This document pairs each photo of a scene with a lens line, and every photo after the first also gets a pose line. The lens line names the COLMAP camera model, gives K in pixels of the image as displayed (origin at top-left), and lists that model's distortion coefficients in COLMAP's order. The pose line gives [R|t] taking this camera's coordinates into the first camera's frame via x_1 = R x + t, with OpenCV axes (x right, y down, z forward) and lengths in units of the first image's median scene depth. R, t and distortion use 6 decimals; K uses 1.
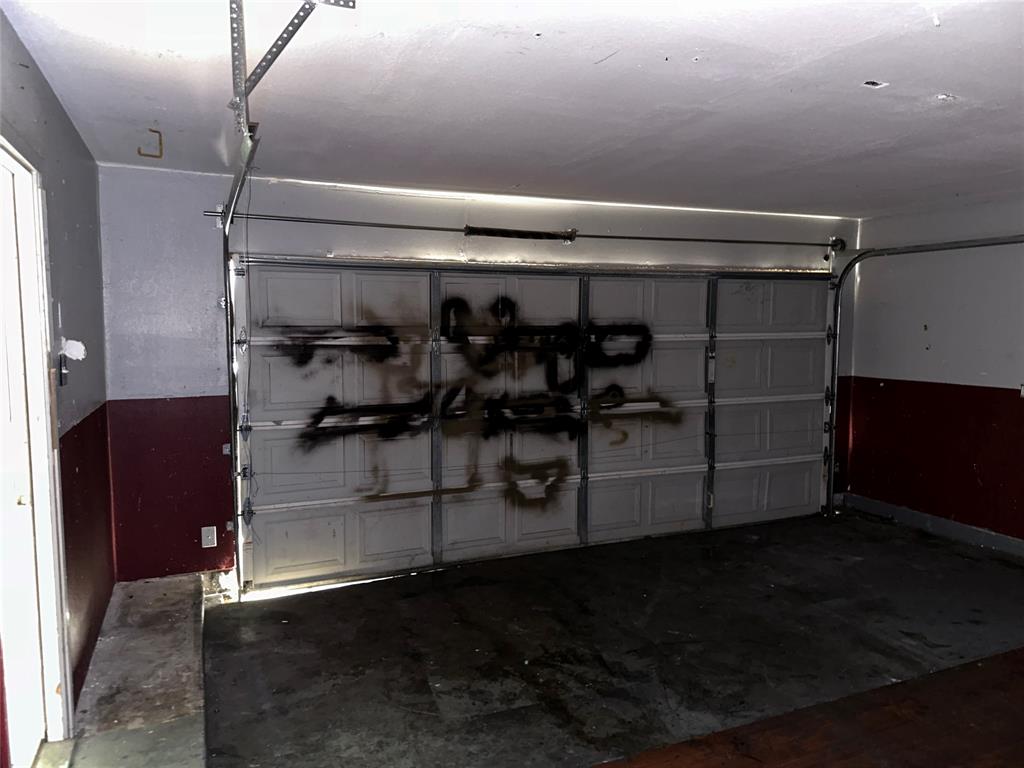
lens RADIAL K [[724.1, 0, 508.8], [0, 724.1, 377.3], [0, 0, 1]] dist [0.014134, -0.001282]
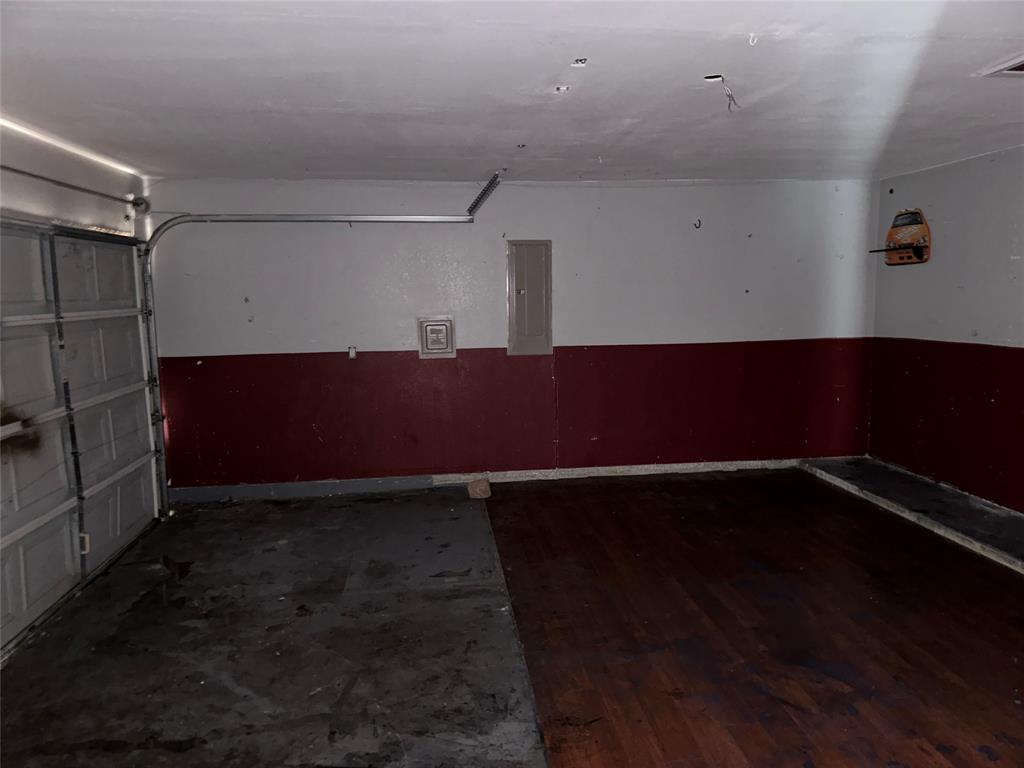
lens RADIAL K [[724.1, 0, 510.0], [0, 724.1, 391.0], [0, 0, 1]] dist [0.014134, -0.001282]
pose [[0.288385, -0.139980, 0.947228, -0.292347], [0.101744, 0.988136, 0.115049, -0.023903], [-0.952094, 0.063196, 0.299205, 0.401023]]
